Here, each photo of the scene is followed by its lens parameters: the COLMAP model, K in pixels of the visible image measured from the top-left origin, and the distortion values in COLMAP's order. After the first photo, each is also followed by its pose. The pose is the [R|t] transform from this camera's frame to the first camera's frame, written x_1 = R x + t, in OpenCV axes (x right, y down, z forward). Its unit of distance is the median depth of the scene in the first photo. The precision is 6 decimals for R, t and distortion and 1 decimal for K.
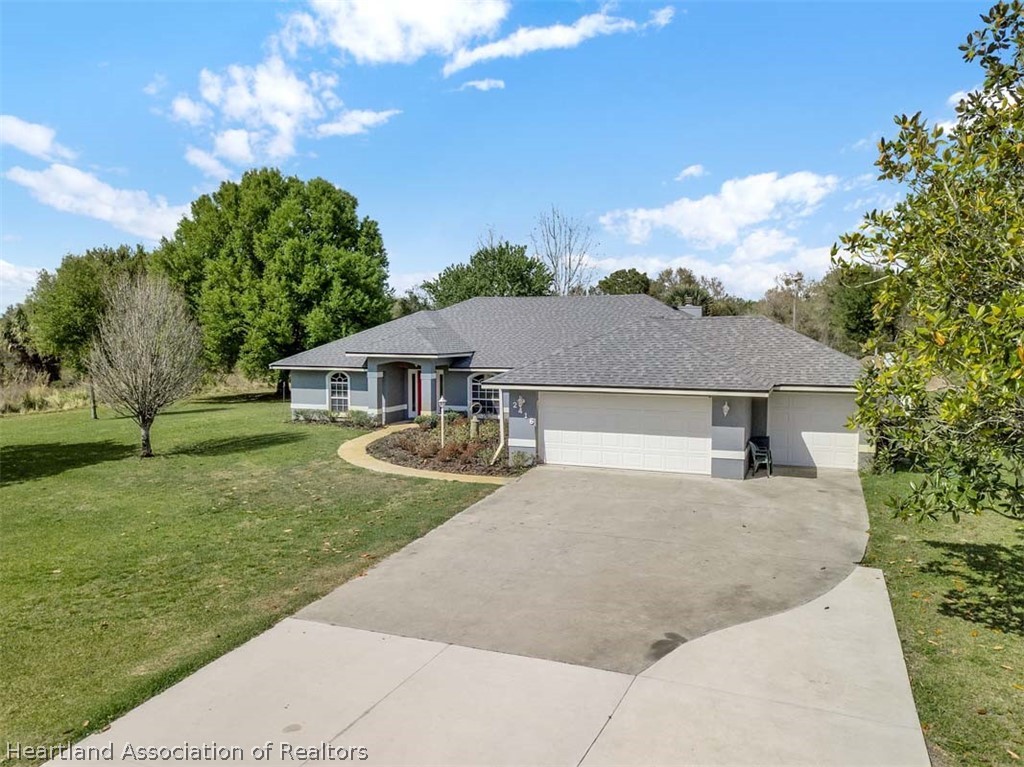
lens RADIAL K [[796.6, 0, 512.3], [0, 796.6, 353.5], [0, 0, 1]] dist [0.008690, -0.007375]
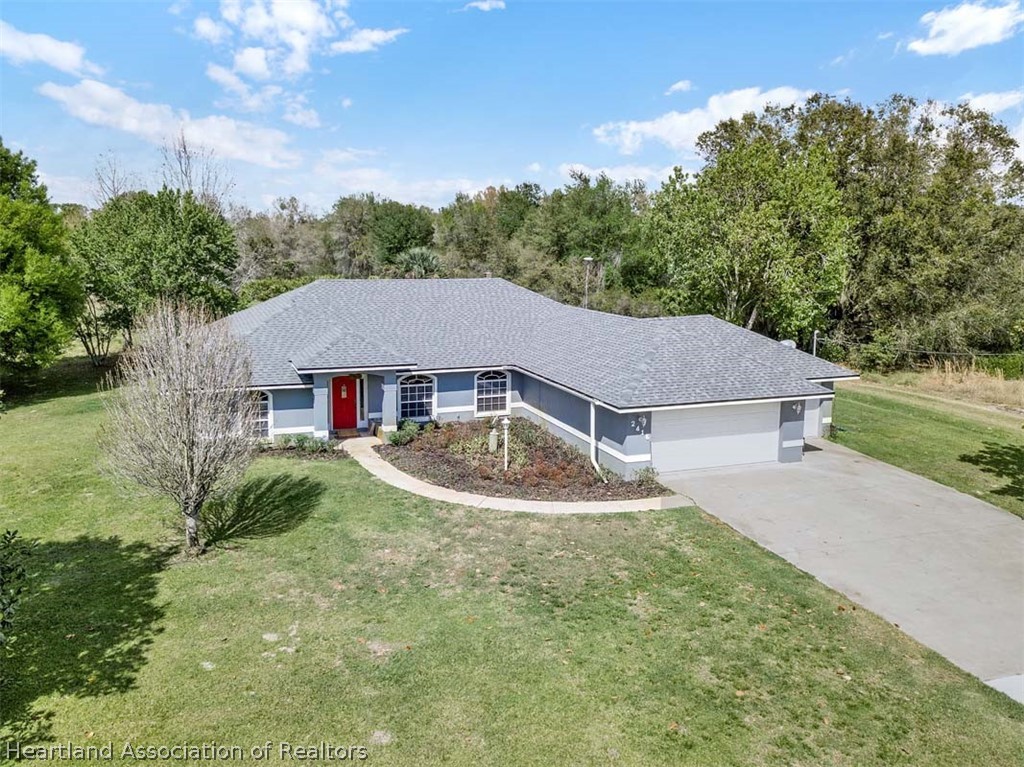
lens RADIAL K [[806.9, 0, 488.7], [0, 806.9, 335.6], [0, 0, 1]] dist [0.001573, -0.004181]
pose [[0.766341, -0.076292, 0.637887, -0.586262], [0.017270, 0.995011, 0.098257, -0.115244], [-0.642201, -0.064282, 0.763836, 0.222398]]
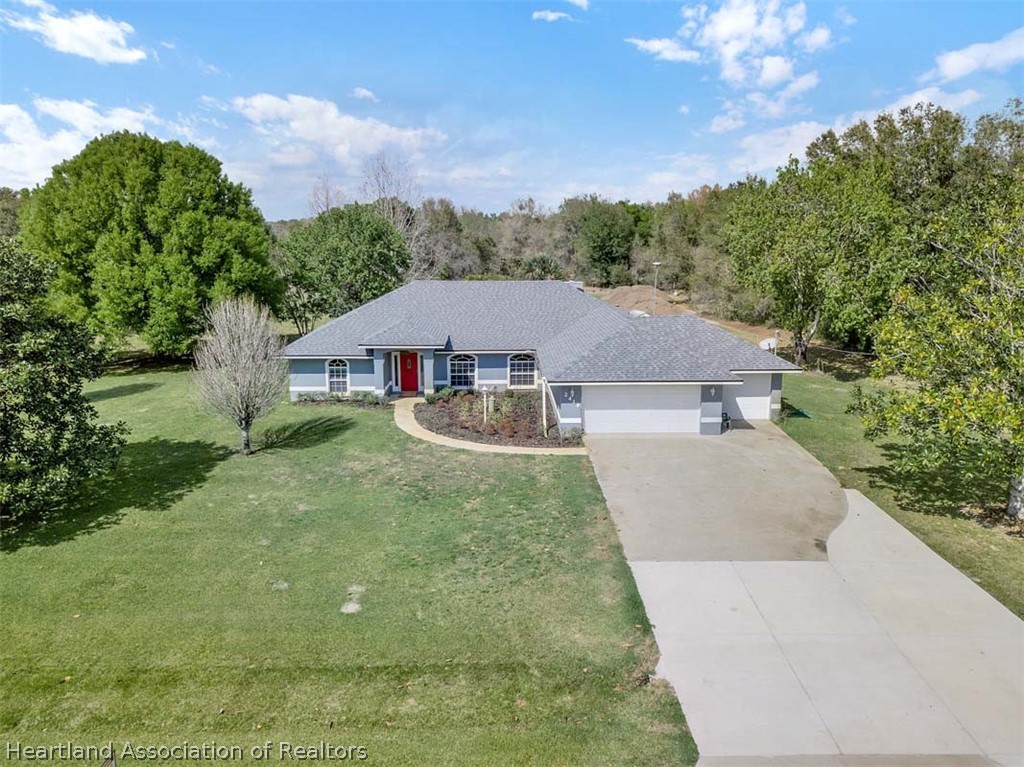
lens RADIAL K [[796.6, 0, 512.3], [0, 796.6, 353.5], [0, 0, 1]] dist [0.008690, -0.007375]
pose [[0.927133, -0.060508, 0.369815, -0.431521], [0.014711, 0.991994, 0.125428, -0.133408], [-0.374443, -0.110848, 0.920600, -0.183563]]
